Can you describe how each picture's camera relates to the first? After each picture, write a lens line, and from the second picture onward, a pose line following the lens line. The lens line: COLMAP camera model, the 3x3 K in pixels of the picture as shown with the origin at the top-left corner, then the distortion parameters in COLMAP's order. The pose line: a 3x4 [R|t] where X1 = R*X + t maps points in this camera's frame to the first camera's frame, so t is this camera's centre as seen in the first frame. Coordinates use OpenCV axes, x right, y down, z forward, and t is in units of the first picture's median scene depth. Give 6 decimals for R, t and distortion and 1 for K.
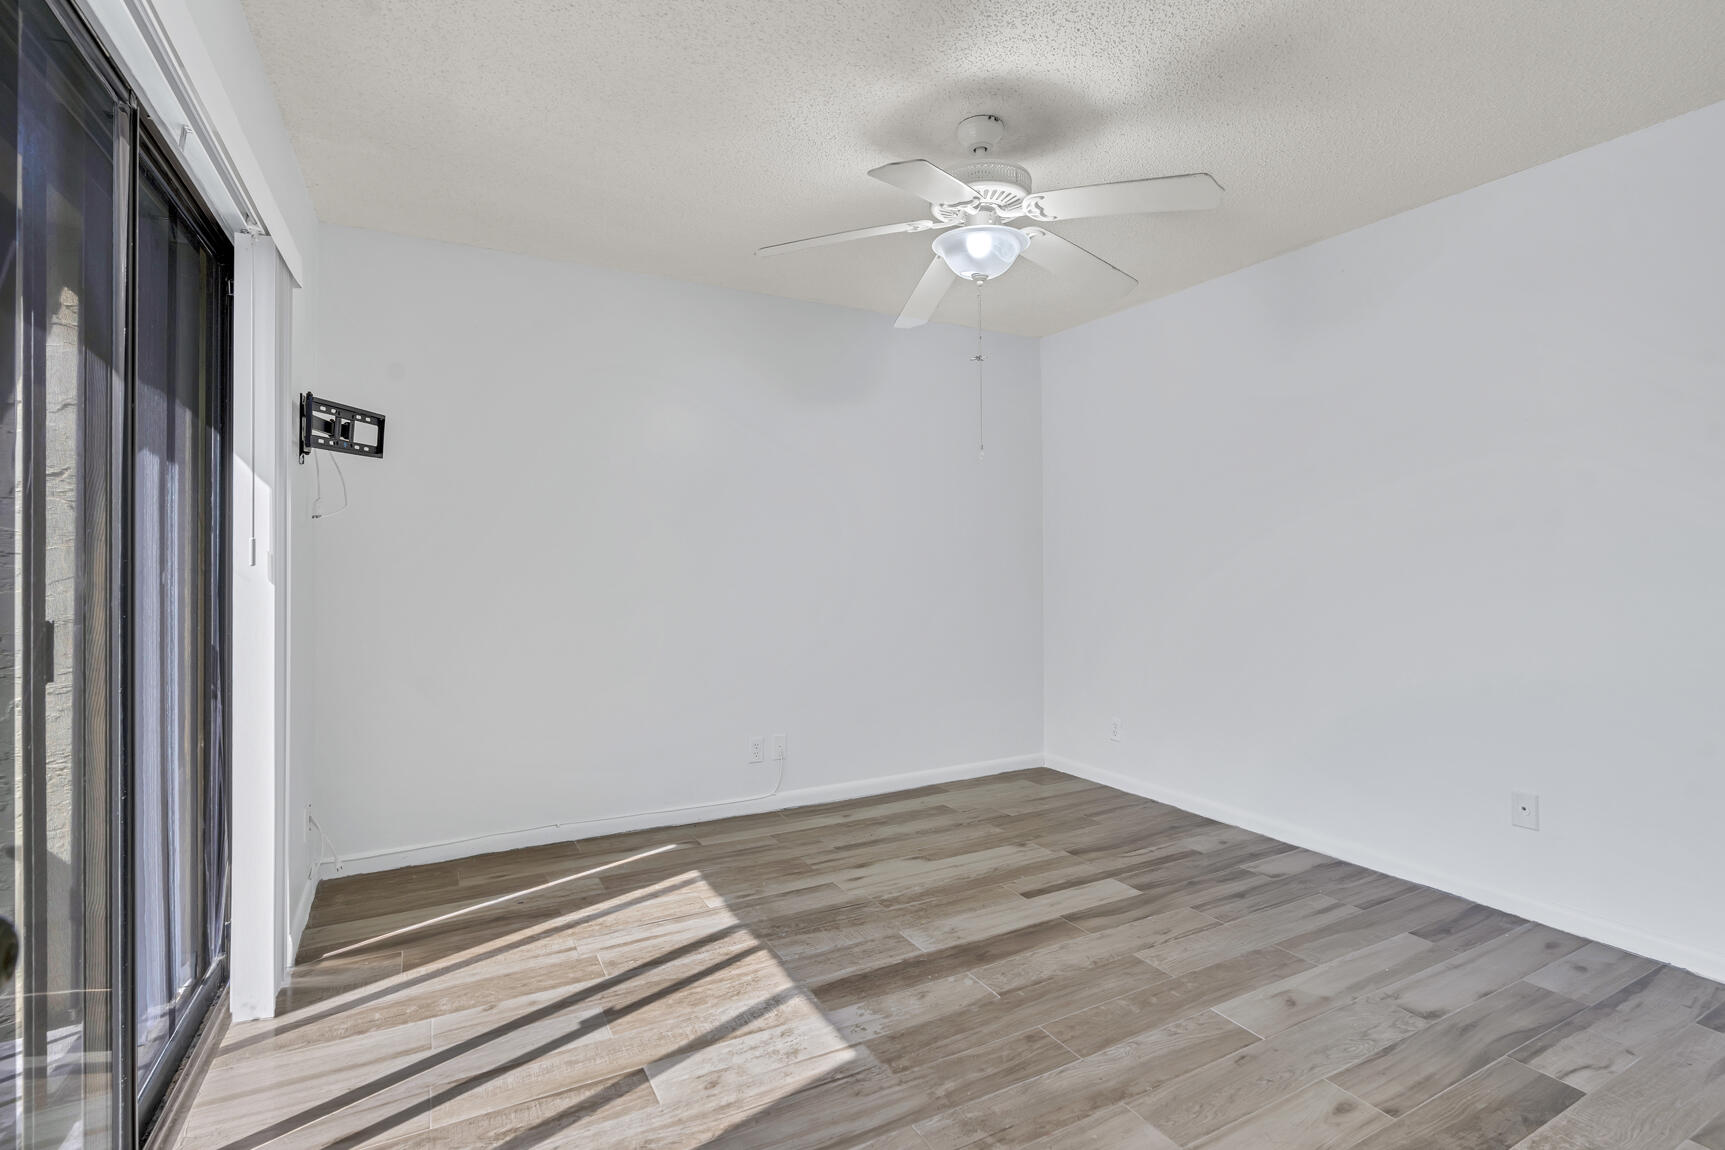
lens RADIAL K [[783.9, 0, 862.5], [0, 783.9, 570.1], [0, 0, 1]] dist [-0.007381, 0.003457]
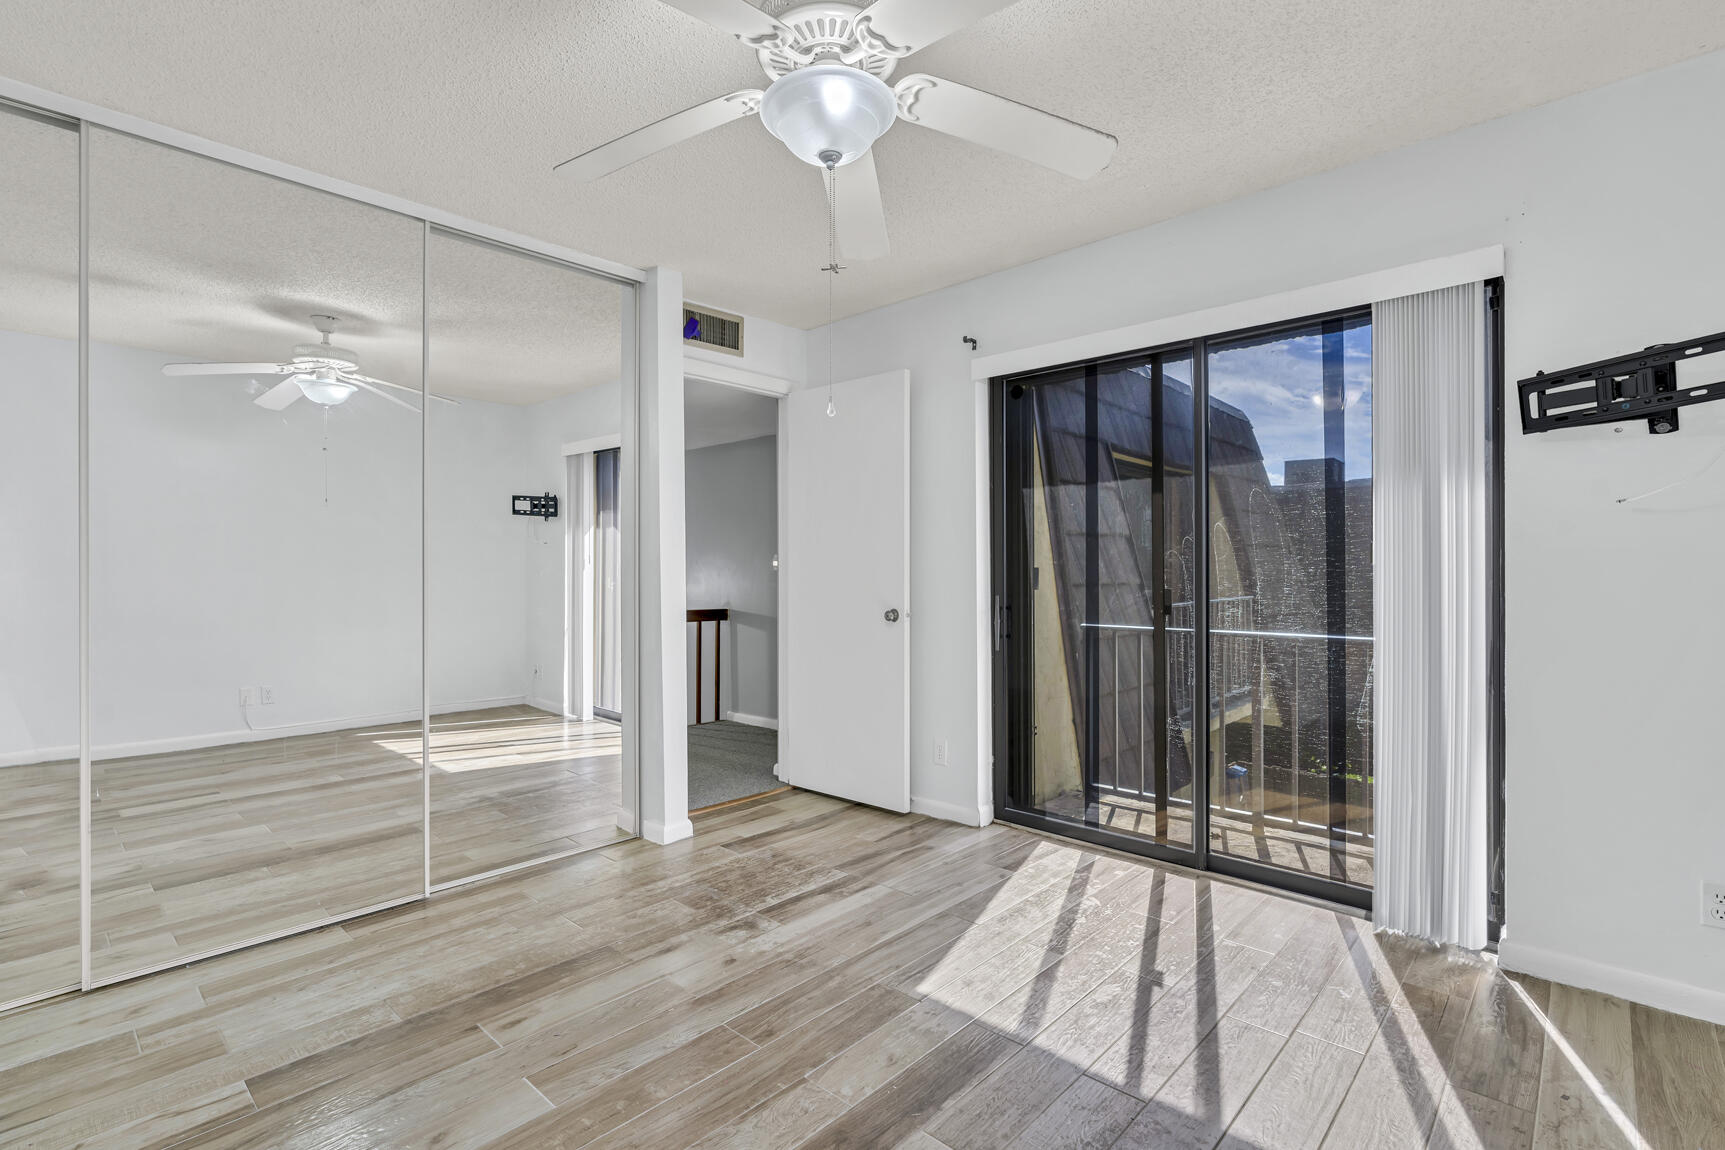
lens RADIAL K [[783.9, 0, 861.4], [0, 783.9, 570.4], [0, 0, 1]] dist [-0.007381, 0.003457]
pose [[-0.945370, 0.007938, -0.325903, 0.421189], [0.006921, 0.999967, 0.004280, -0.008615], [0.325926, 0.001790, -0.945394, 1.965860]]
